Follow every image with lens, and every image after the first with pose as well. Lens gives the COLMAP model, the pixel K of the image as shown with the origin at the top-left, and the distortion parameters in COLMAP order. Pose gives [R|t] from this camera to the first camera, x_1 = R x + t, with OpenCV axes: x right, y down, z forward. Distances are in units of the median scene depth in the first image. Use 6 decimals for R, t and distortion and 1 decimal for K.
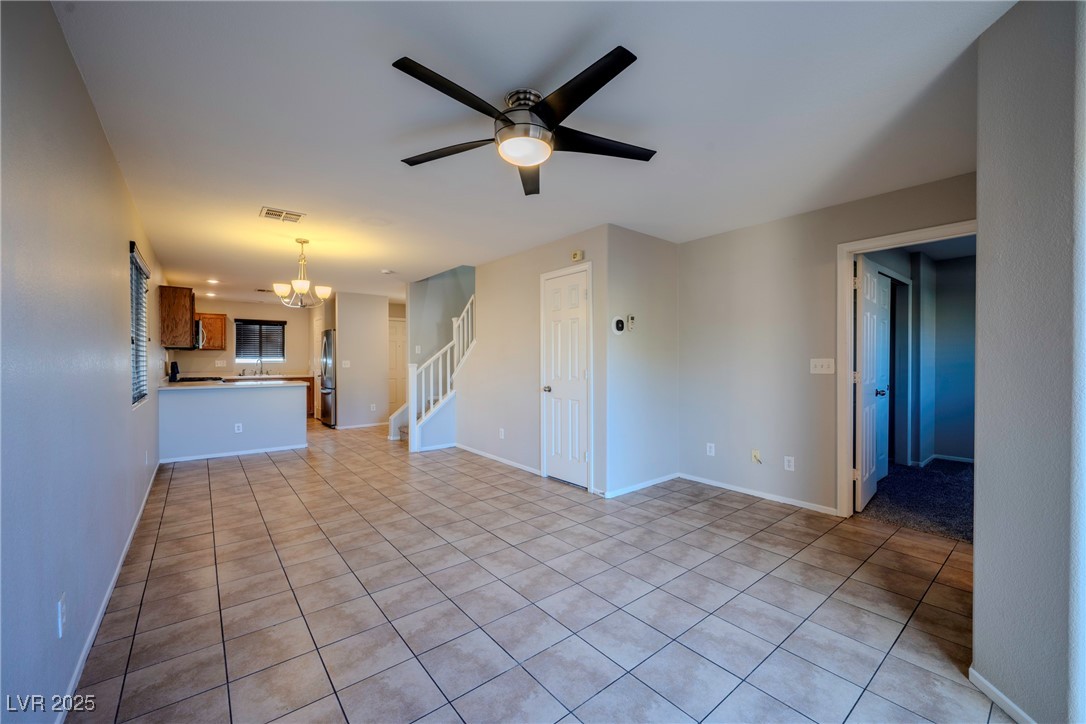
lens RADIAL K [[428.0, 0, 542.1], [0, 428.0, 363.2], [0, 0, 1]] dist [0.000797, 0.000207]
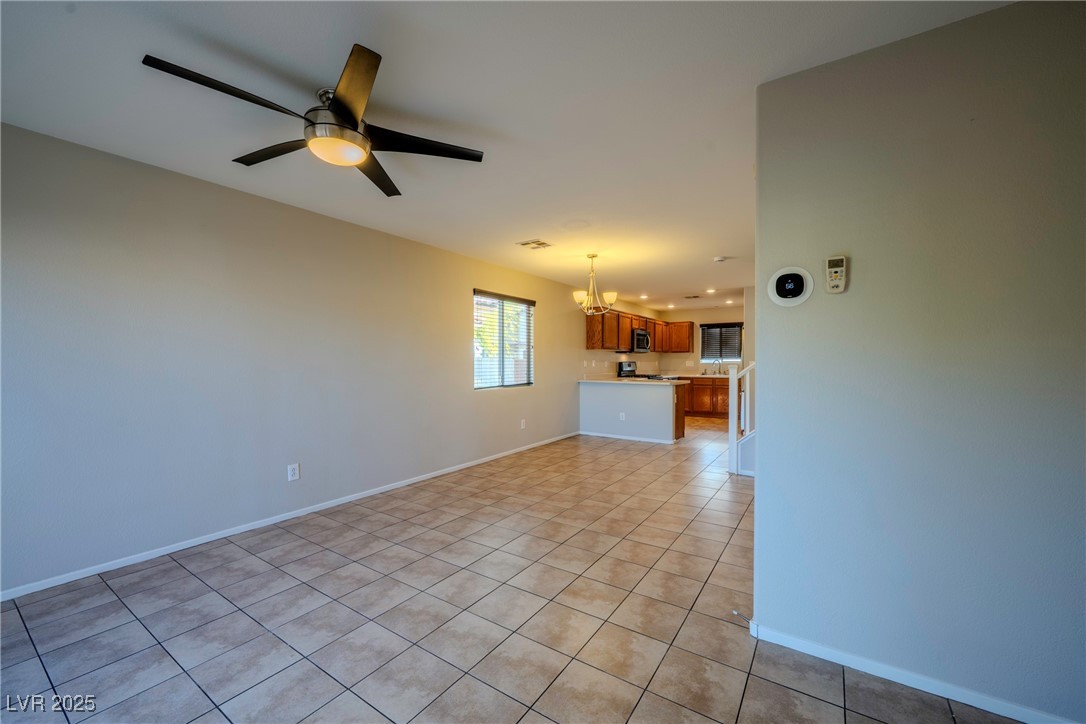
lens RADIAL K [[428.0, 0, 540.5], [0, 428.0, 363.9], [0, 0, 1]] dist [0.000797, 0.000207]
pose [[0.296205, 0.006350, -0.955103, 0.708861], [-0.006546, 0.999968, 0.004618, -0.004695], [0.955102, 0.004884, 0.296237, 0.776651]]
